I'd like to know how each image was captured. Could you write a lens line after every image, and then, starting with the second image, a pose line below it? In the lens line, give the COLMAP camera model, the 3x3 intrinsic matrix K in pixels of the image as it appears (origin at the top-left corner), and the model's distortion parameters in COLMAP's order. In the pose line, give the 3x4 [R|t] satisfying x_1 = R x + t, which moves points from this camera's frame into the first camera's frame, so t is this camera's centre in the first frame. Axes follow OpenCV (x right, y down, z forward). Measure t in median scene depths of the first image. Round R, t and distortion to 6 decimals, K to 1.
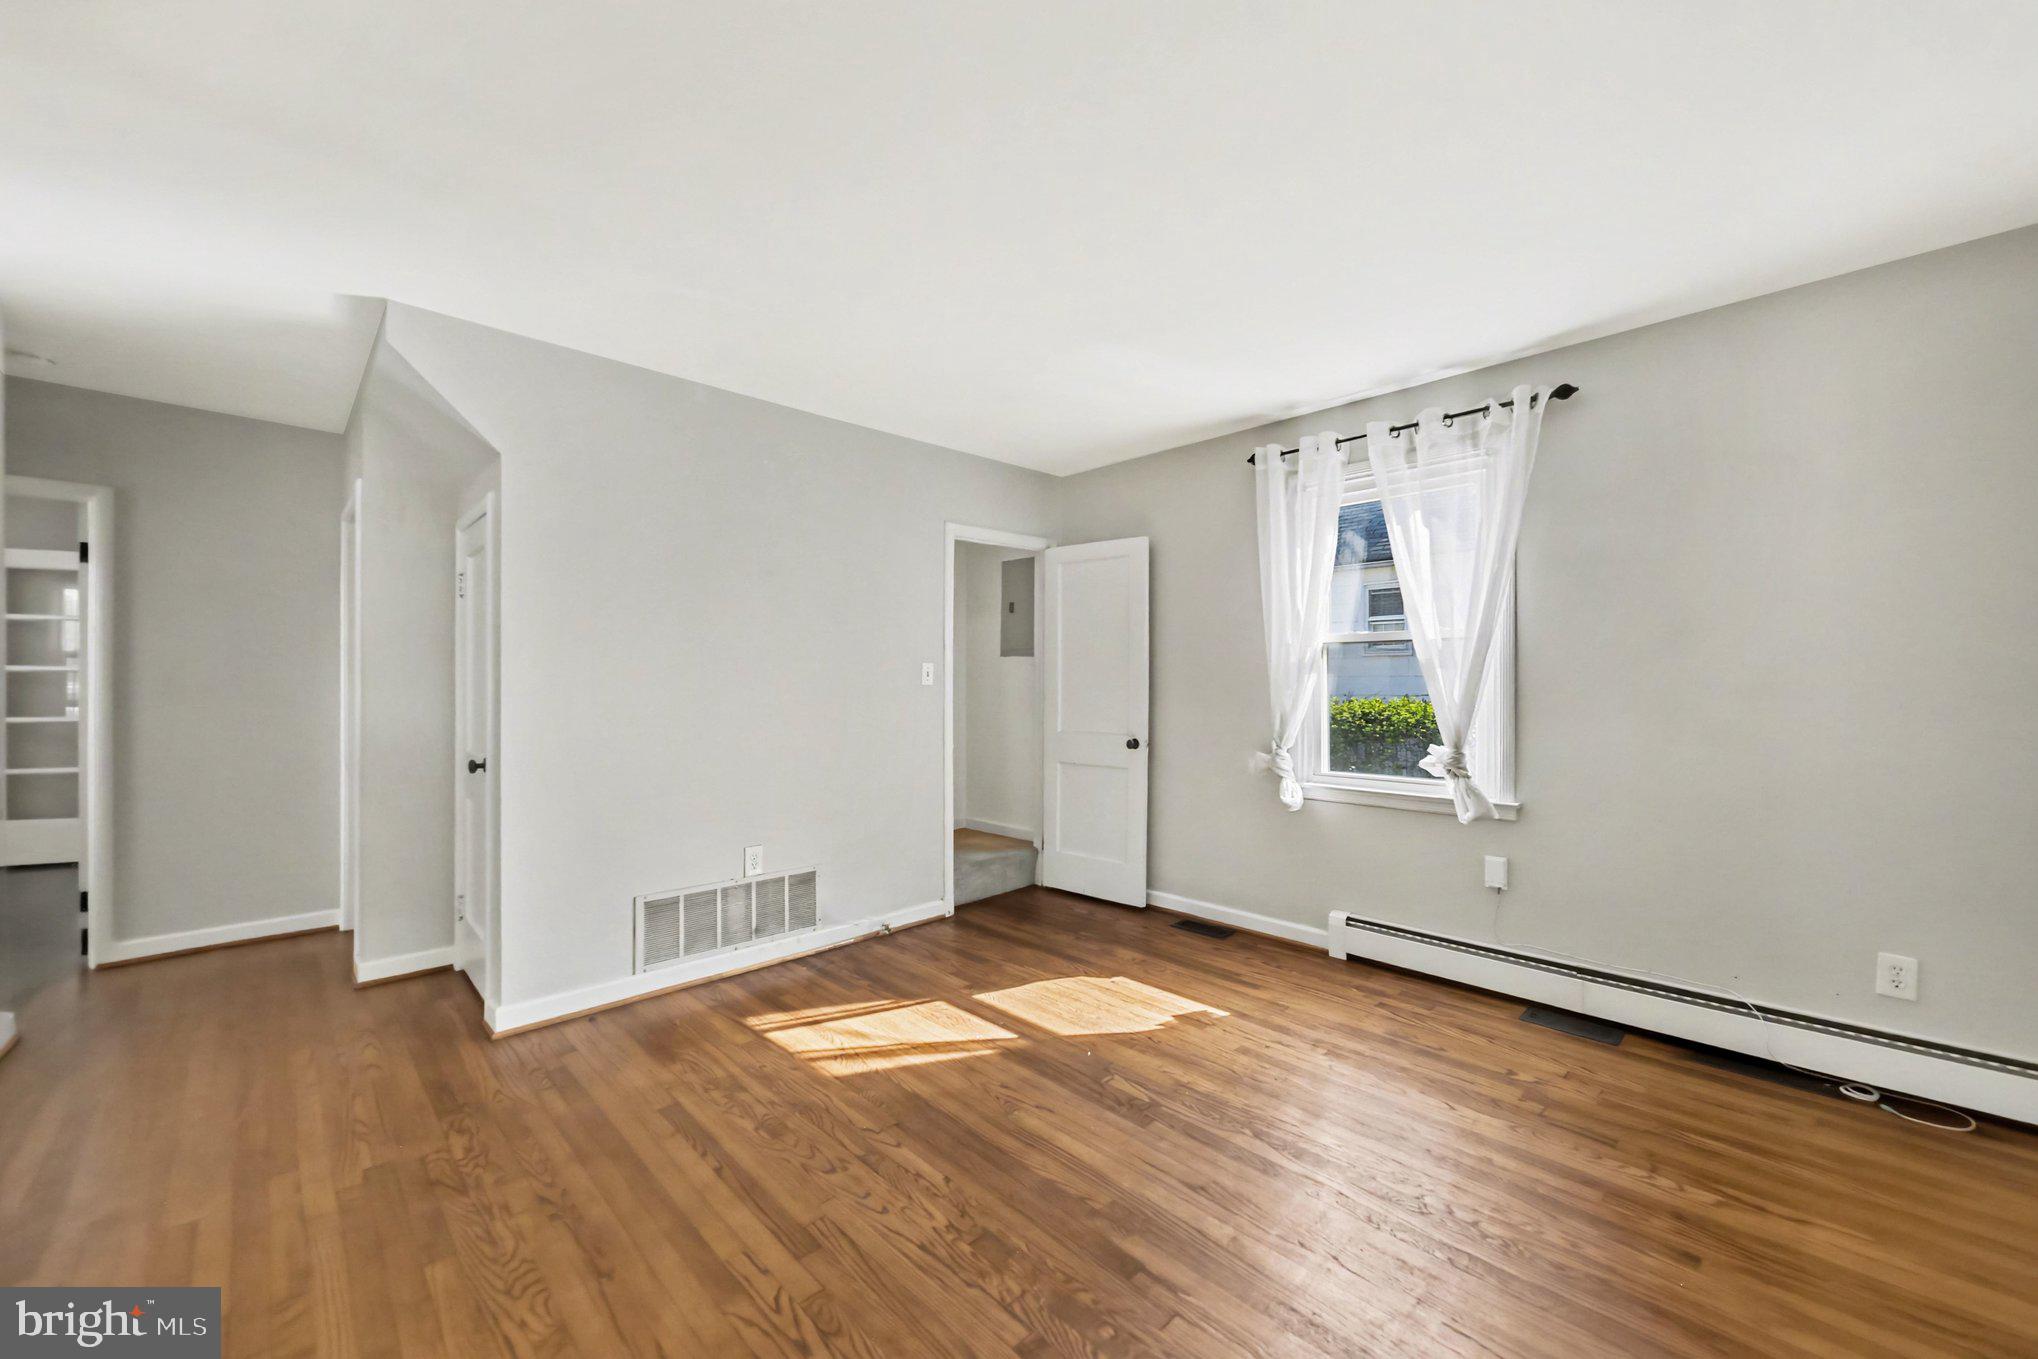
lens RADIAL K [[777.1, 0, 1028.4], [0, 777.1, 684.5], [0, 0, 1]] dist [0.001014, 0.000014]
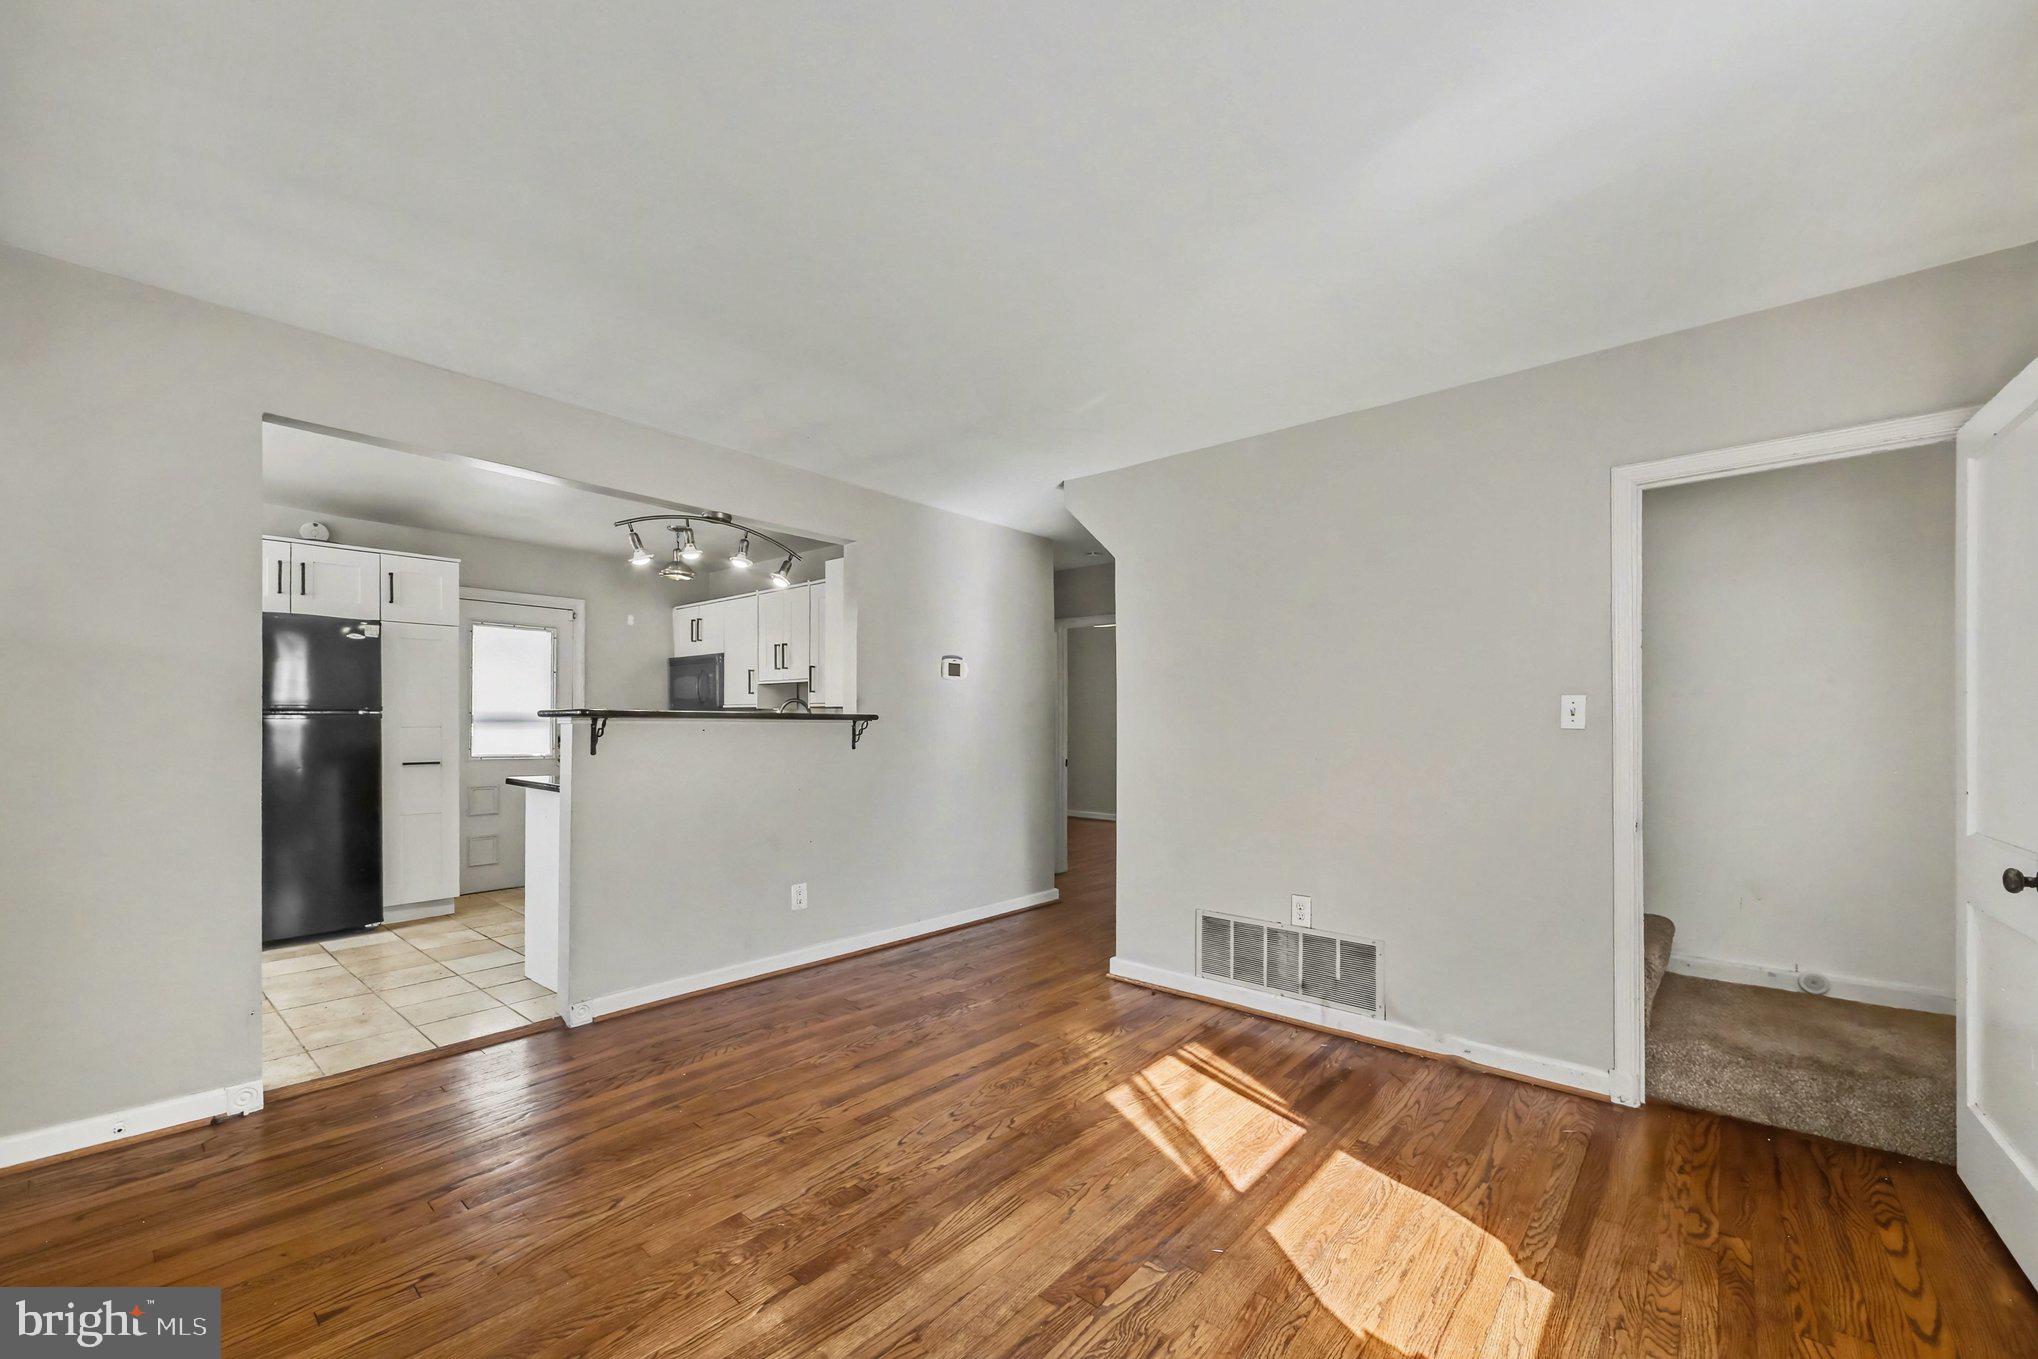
lens RADIAL K [[802.7, 0, 1020.9], [0, 802.7, 714.1], [0, 0, 1]] dist [-0.002036, -0.000429]
pose [[0.084927, -0.010714, -0.996330, 0.668451], [-0.004671, 0.999927, -0.011151, -0.002701], [0.996376, 0.005601, 0.084871, 0.636004]]
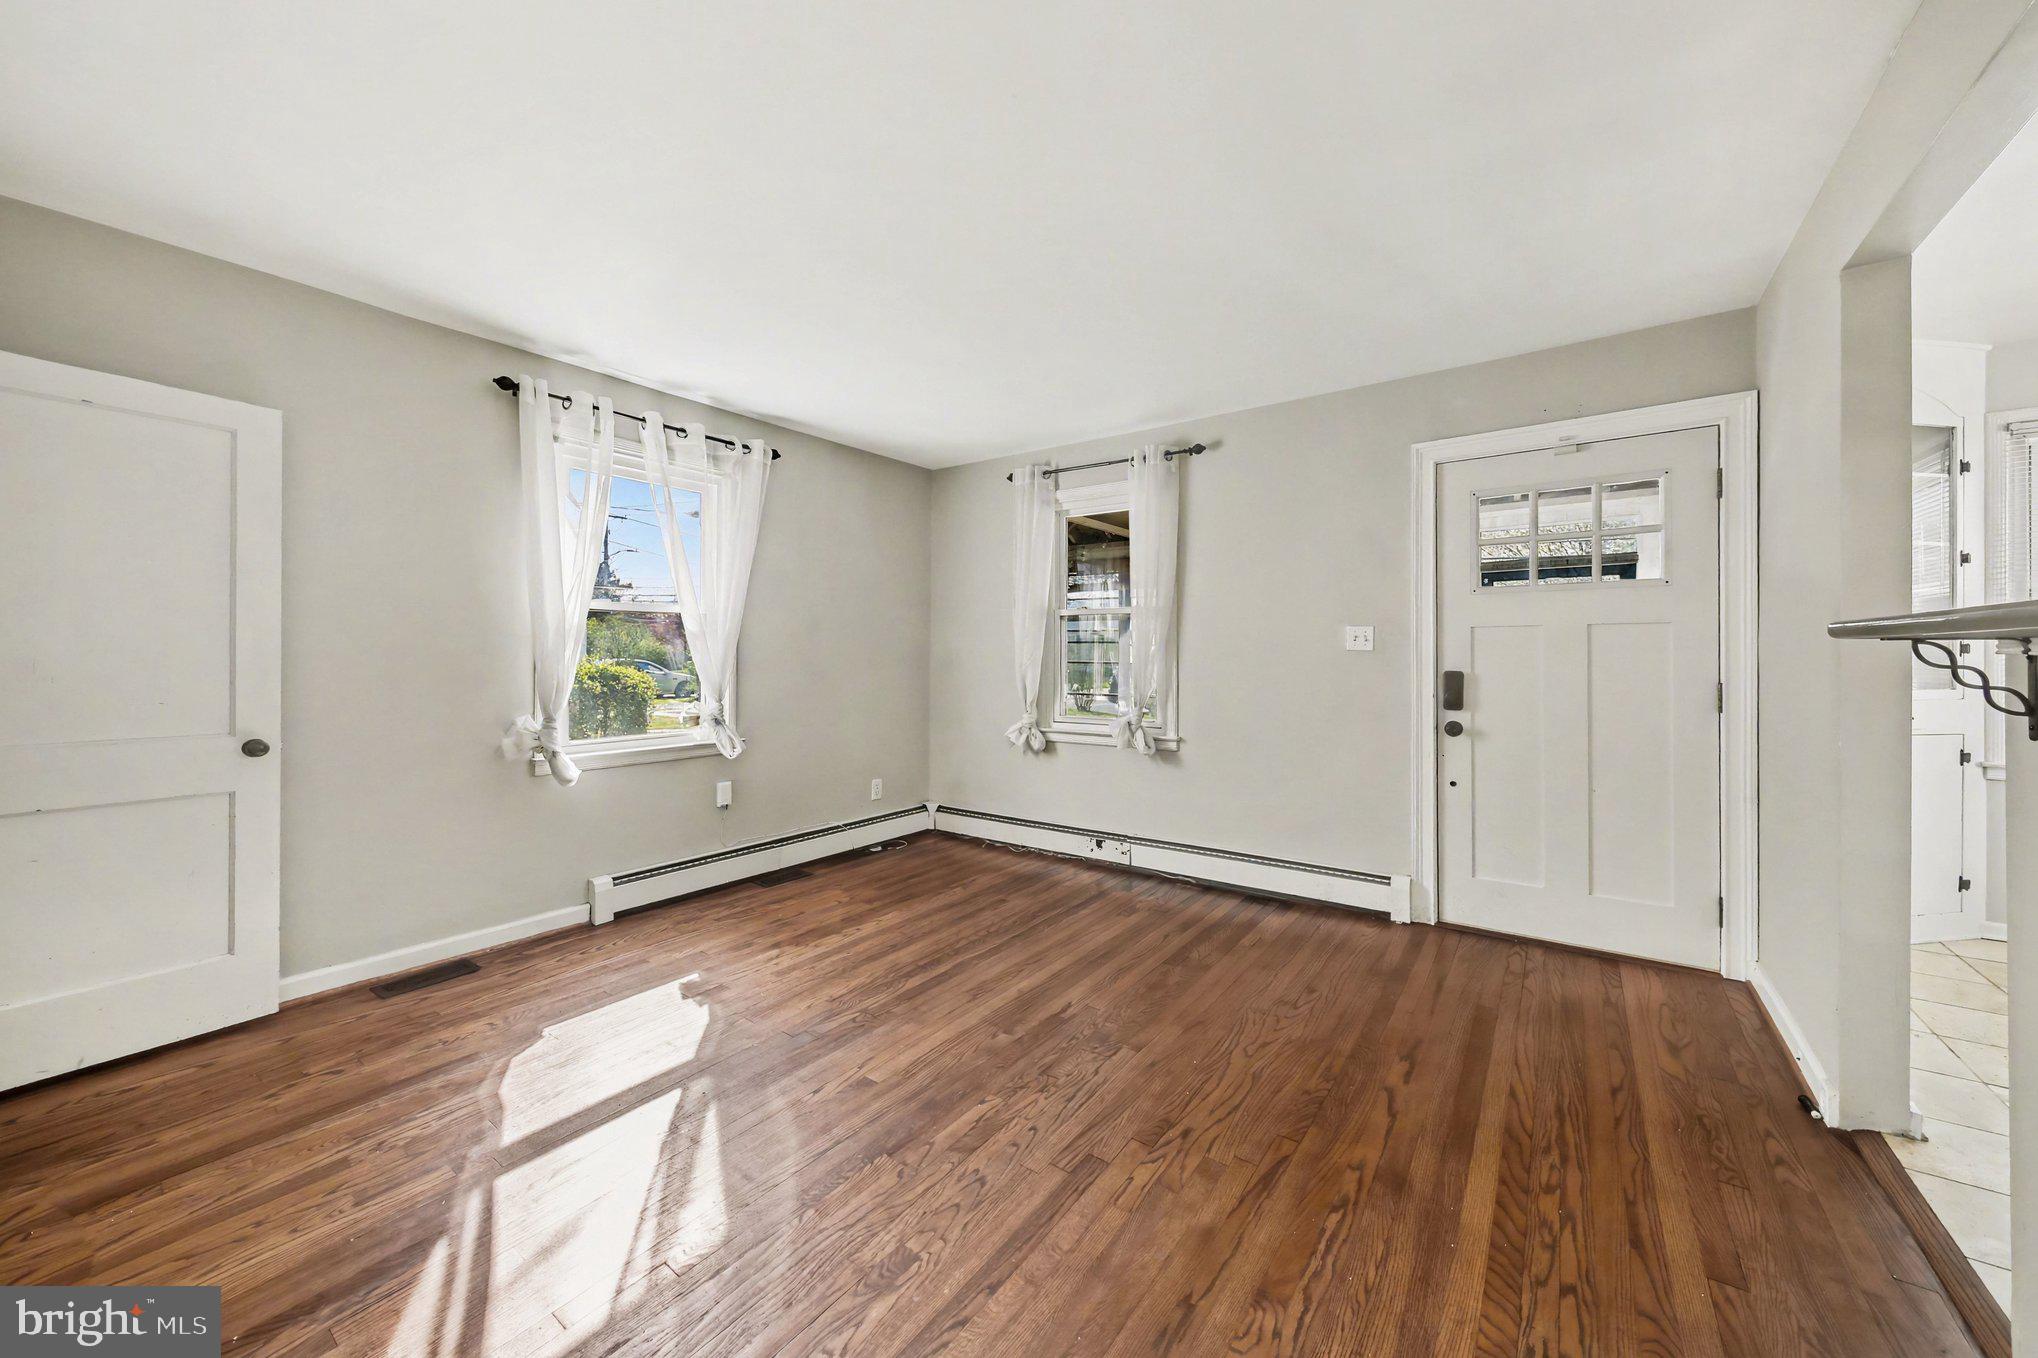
lens RADIAL K [[734.5, 0, 1022.4], [0, 734.5, 659.9], [0, 0, 1]] dist [0.000690, -0.000154]
pose [[-0.156422, -0.005090, 0.987677, -0.708891], [-0.000635, 0.999987, 0.005053, 0.006744], [-0.987690, 0.000163, -0.156423, 0.694369]]
